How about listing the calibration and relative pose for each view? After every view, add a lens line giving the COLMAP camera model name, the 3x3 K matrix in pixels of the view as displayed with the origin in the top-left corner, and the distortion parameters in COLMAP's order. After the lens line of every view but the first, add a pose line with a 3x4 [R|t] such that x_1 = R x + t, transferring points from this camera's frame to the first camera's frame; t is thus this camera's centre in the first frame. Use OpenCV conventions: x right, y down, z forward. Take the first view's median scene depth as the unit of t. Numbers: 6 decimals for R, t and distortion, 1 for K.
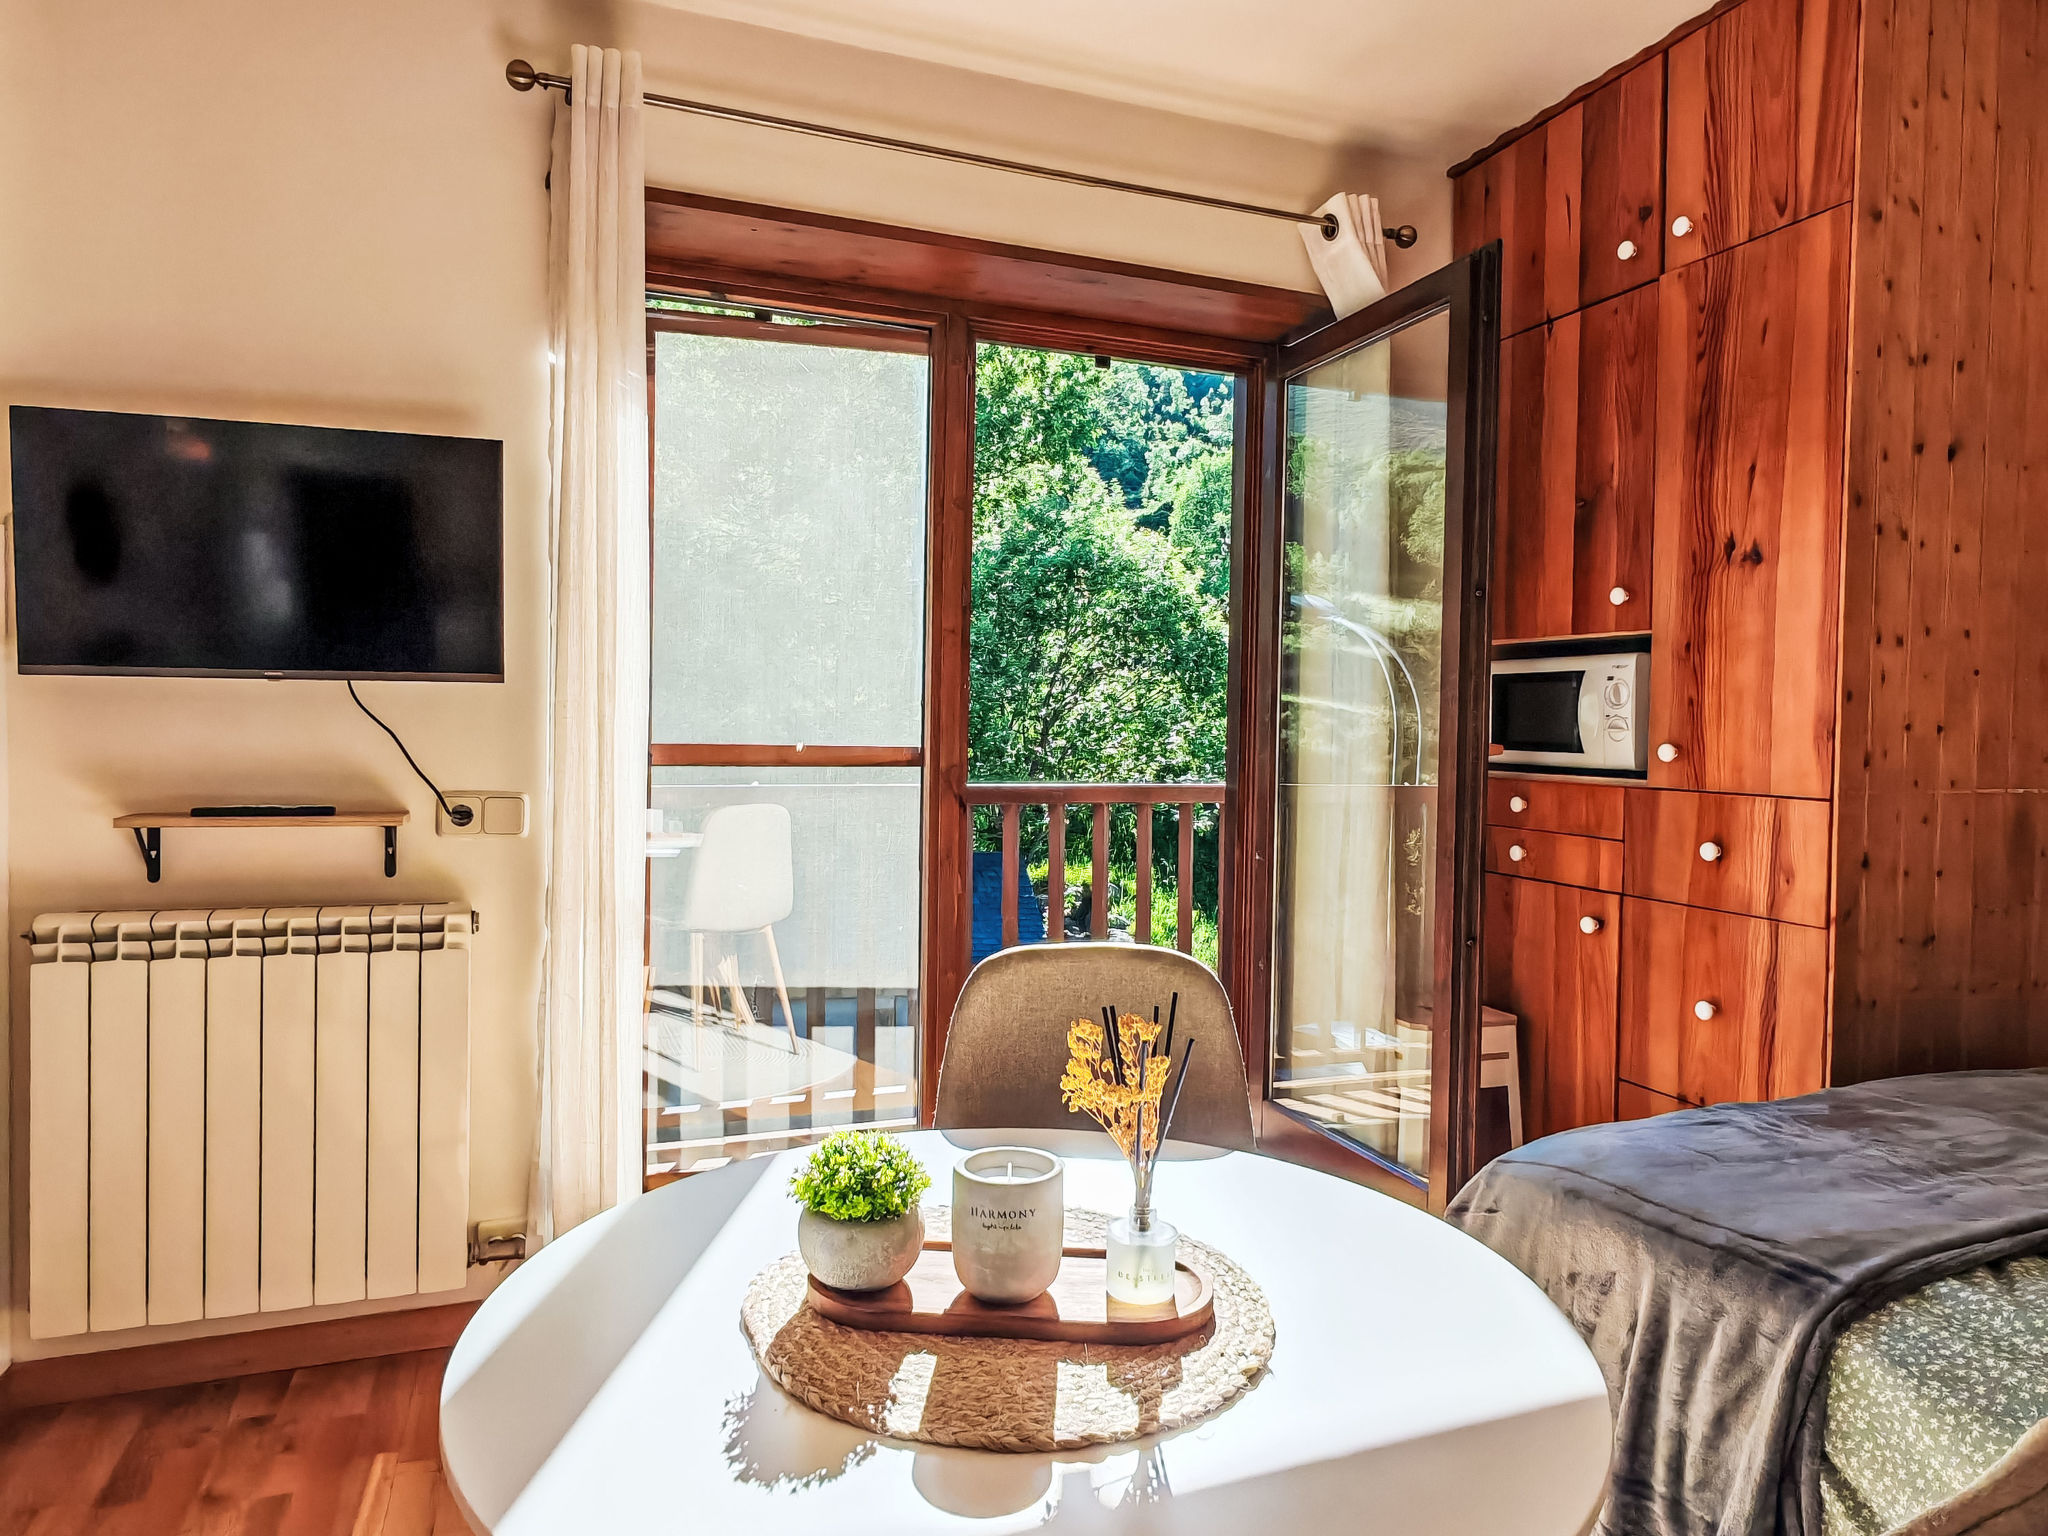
lens RADIAL K [[1256.0, 0, 1026.3], [0, 1256.0, 761.4], [0, 0, 1]] dist [-0.005036, 0.006329]
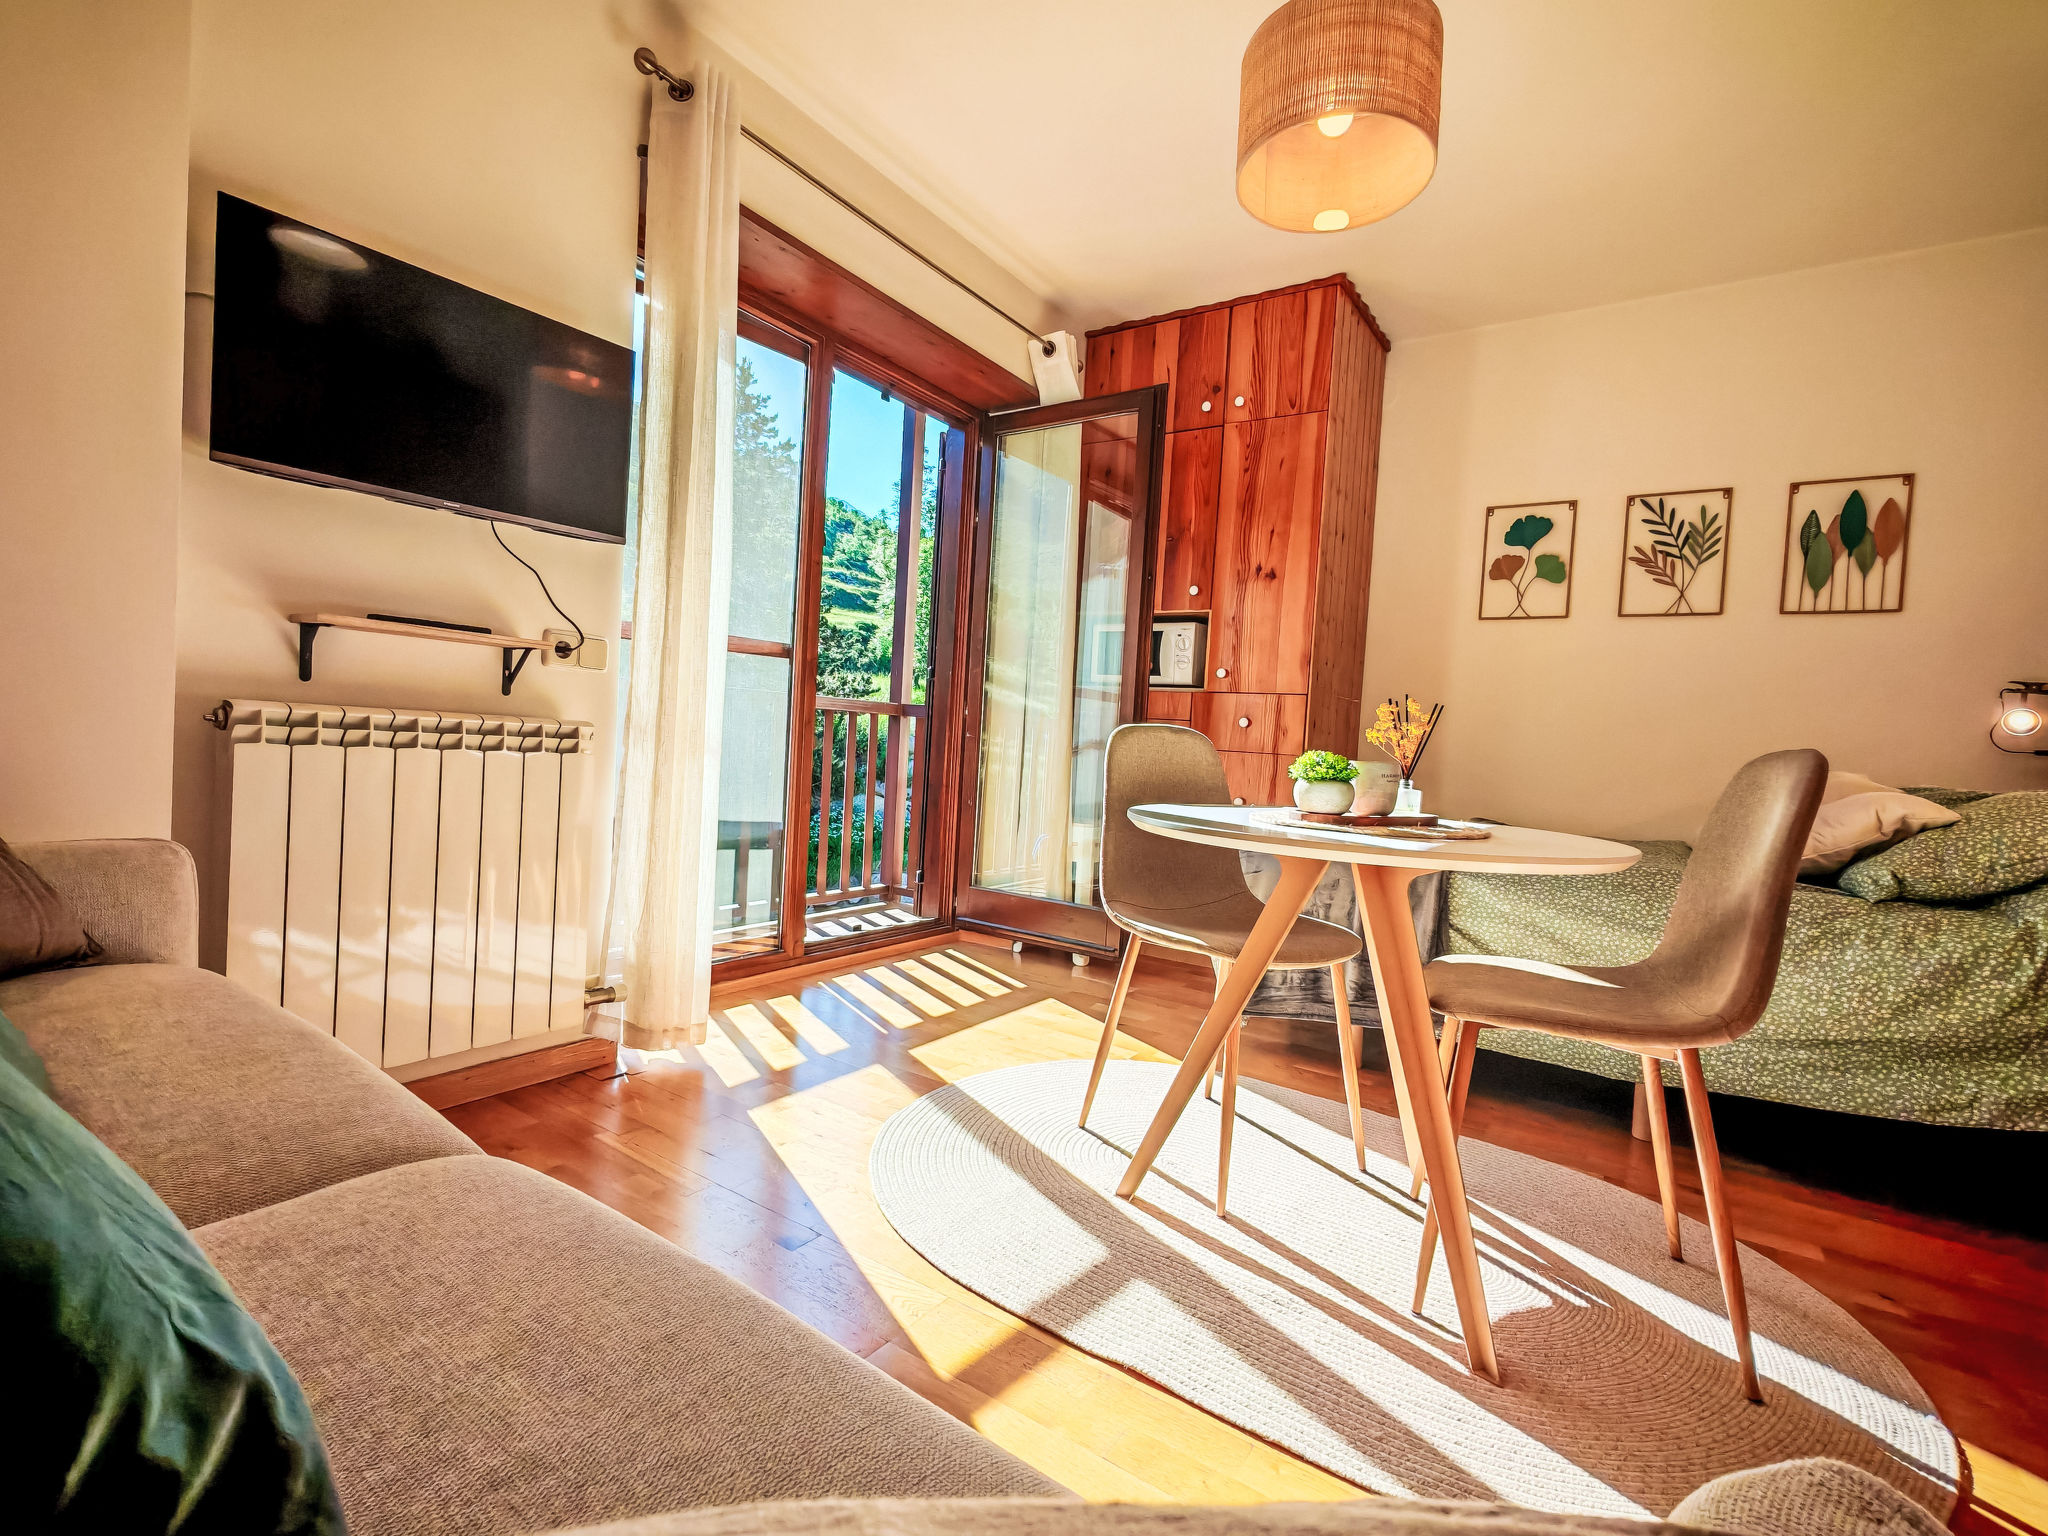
lens RADIAL K [[945.4, 0, 1018.0], [0, 945.4, 773.6], [0, 0, 1]] dist [-0.002242, 0.002846]
pose [[0.813626, 0.009906, 0.581305, -0.626151], [-0.029942, 0.999242, 0.024881, 0.128289], [-0.580618, -0.037649, 0.813305, -0.013791]]
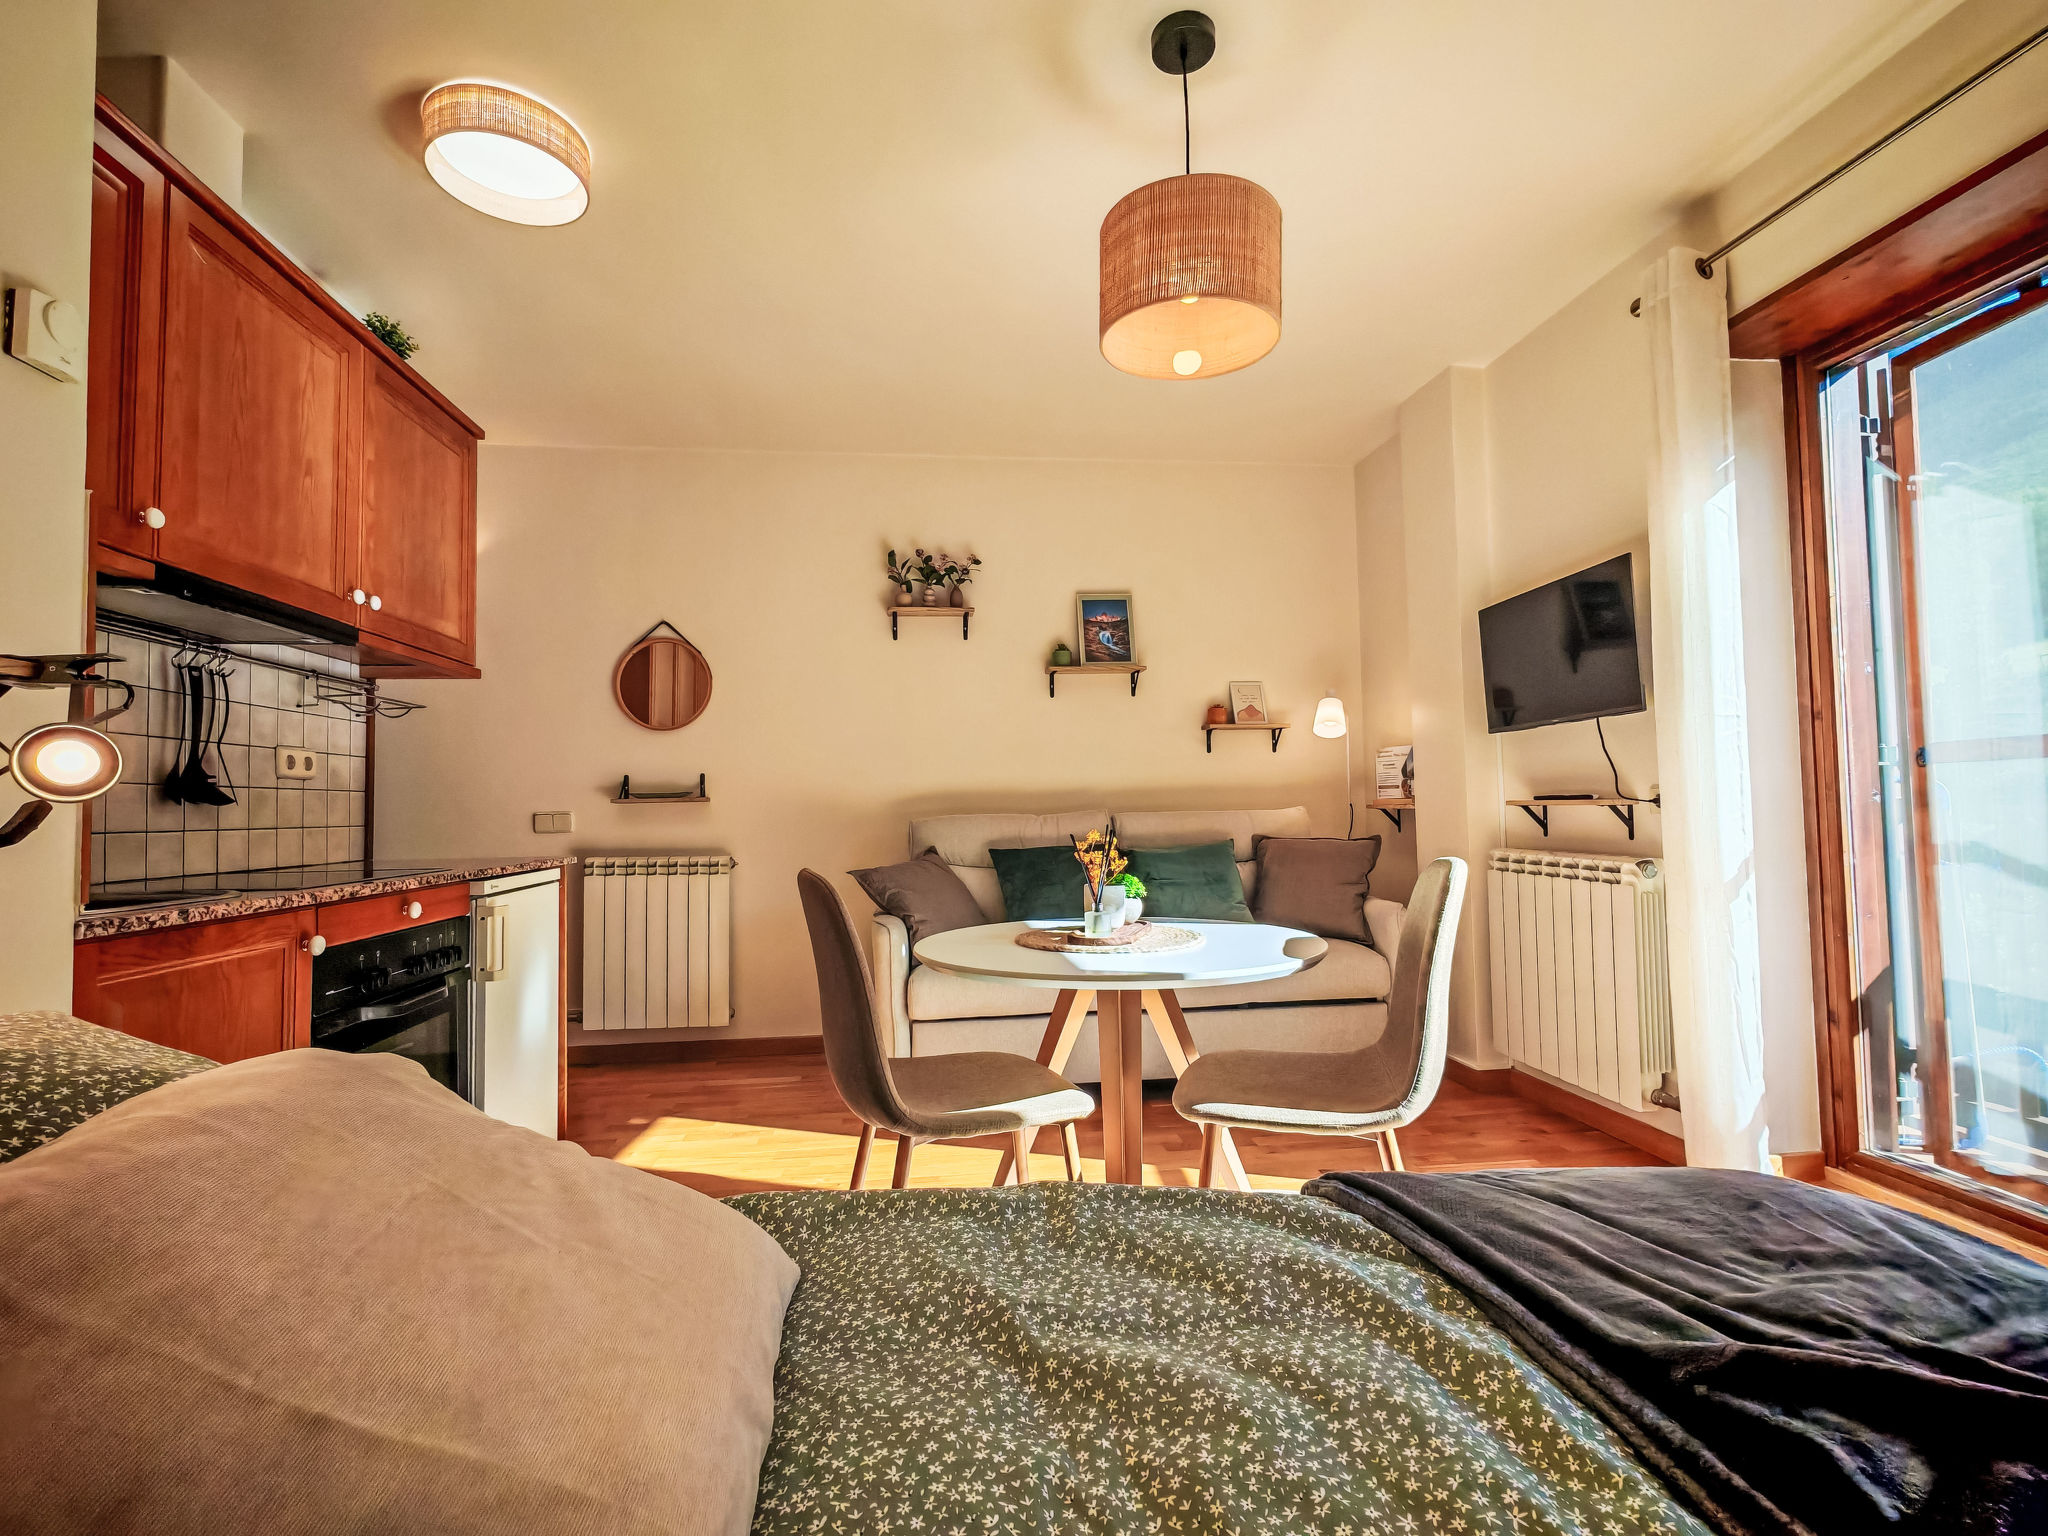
lens RADIAL K [[945.5, 0, 1015.1], [0, 945.5, 772.0], [0, 0, 1]] dist [-0.000294, 0.001061]
pose [[-0.234394, -0.050641, -0.970822, 0.831613], [-0.009205, 0.998713, -0.049873, 0.072772], [0.972098, -0.002754, -0.234558, 0.521298]]
